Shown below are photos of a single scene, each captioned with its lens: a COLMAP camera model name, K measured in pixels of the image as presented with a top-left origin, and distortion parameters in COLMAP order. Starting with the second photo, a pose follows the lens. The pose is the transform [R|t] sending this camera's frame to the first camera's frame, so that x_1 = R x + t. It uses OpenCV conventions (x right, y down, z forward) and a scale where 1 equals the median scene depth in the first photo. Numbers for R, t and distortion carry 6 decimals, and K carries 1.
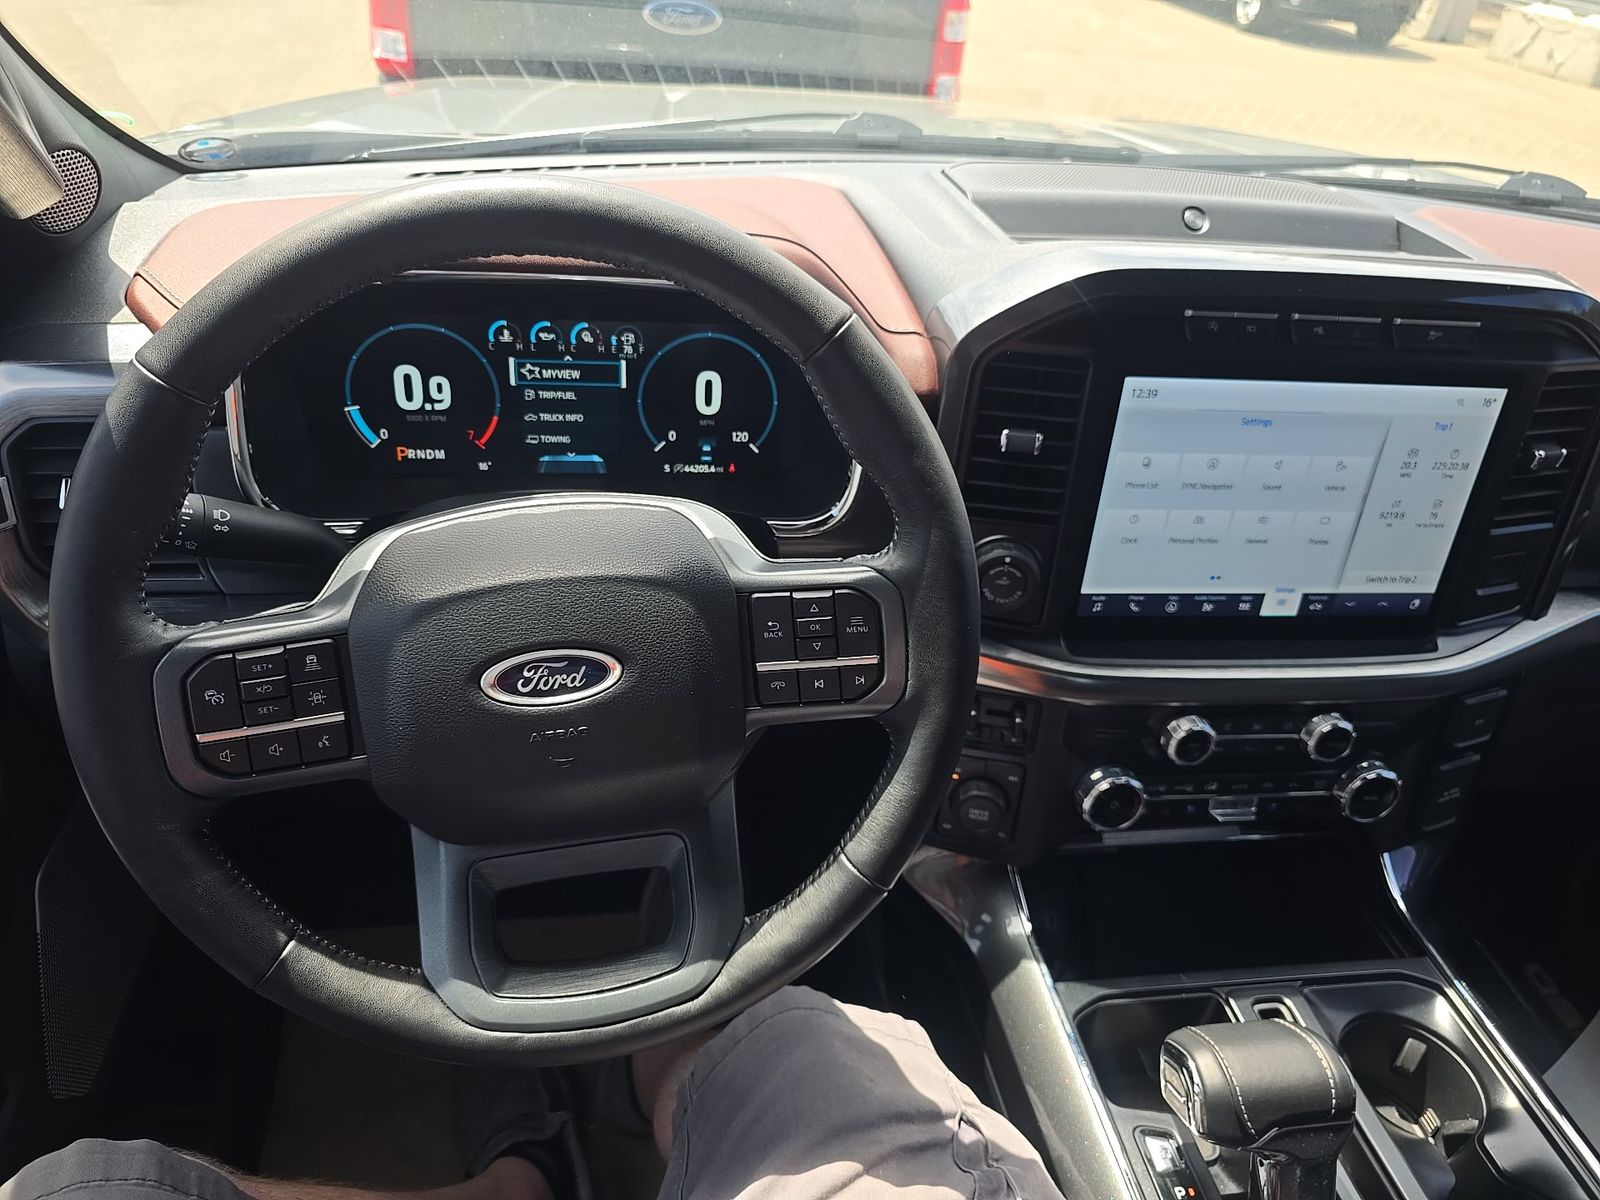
lens RADIAL K [[1130.9, 0, 805.6], [0, 1130.9, 578.0], [0, 0, 1]] dist [0.061835, -0.062541]
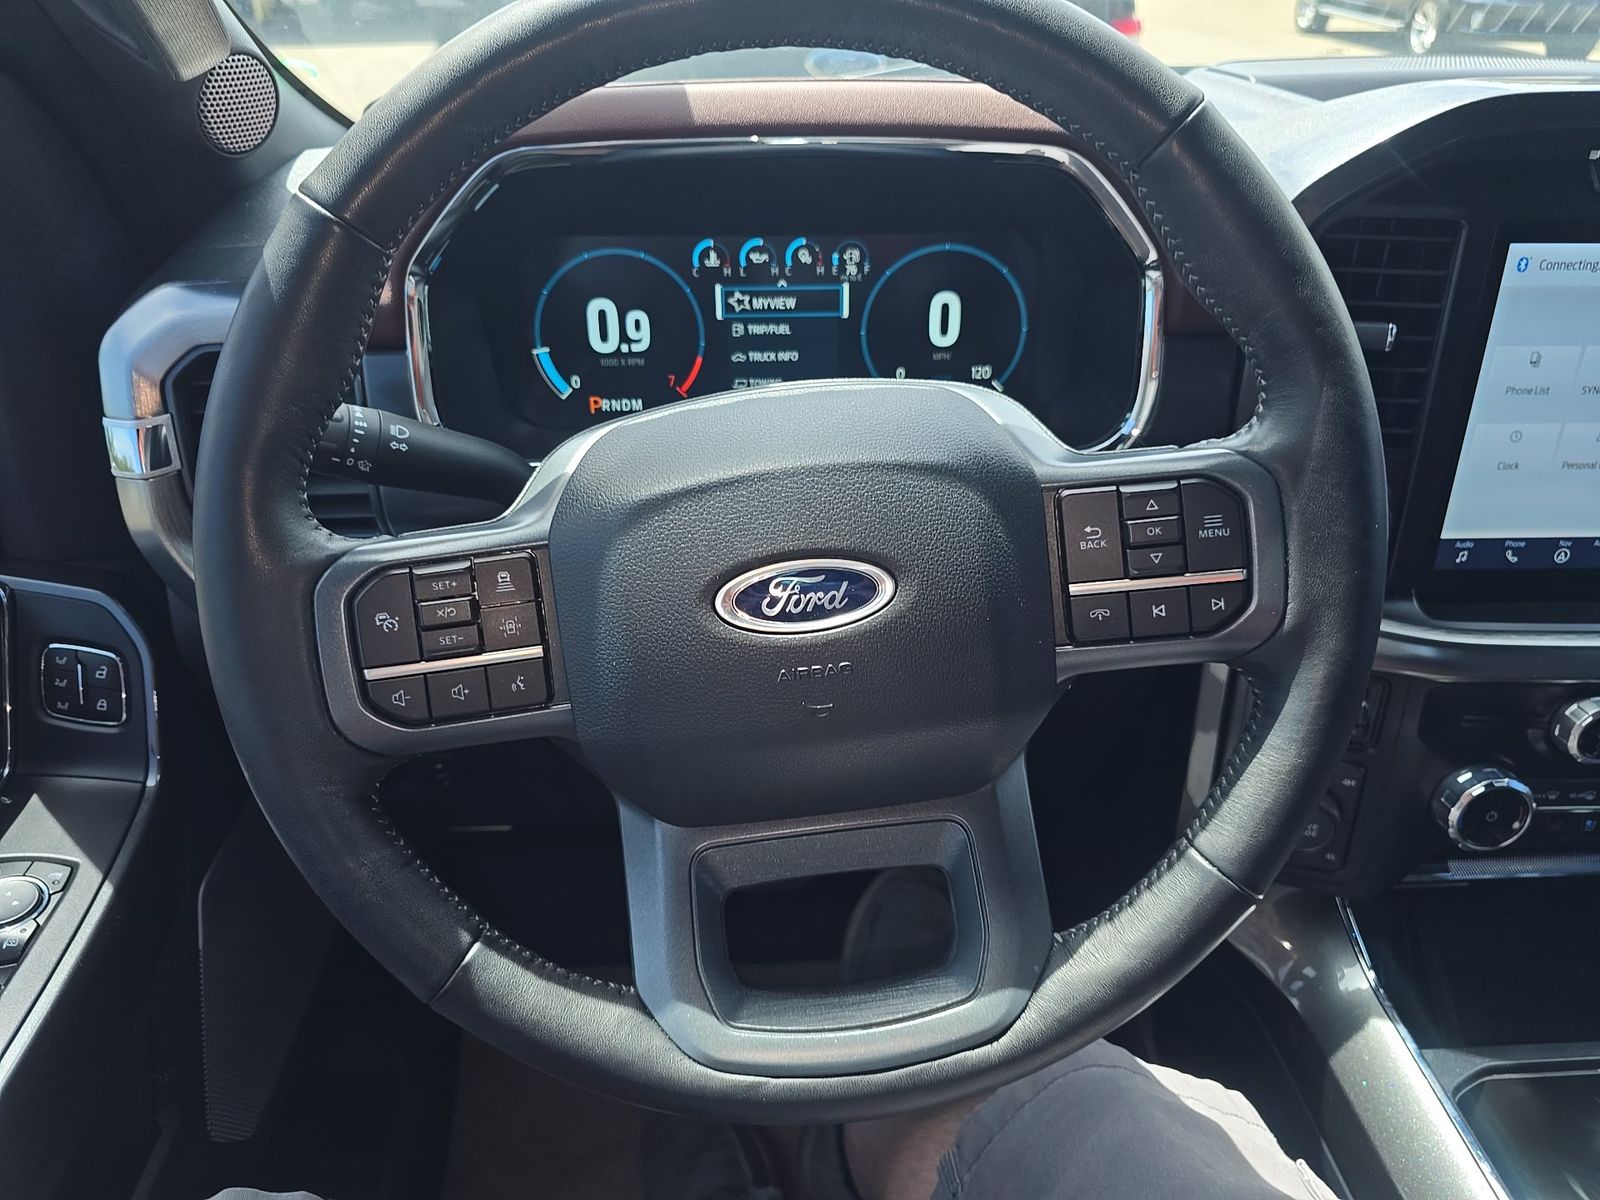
lens RADIAL K [[1064.5, 0, 795.0], [0, 1064.5, 608.6], [0, 0, 1]] dist [0.045630, -0.039449]
pose [[0.991951, -0.016876, -0.125494, -0.103929], [0.009432, 0.998173, -0.059675, 0.101621], [0.126271, 0.058011, 0.990298, 0.219177]]
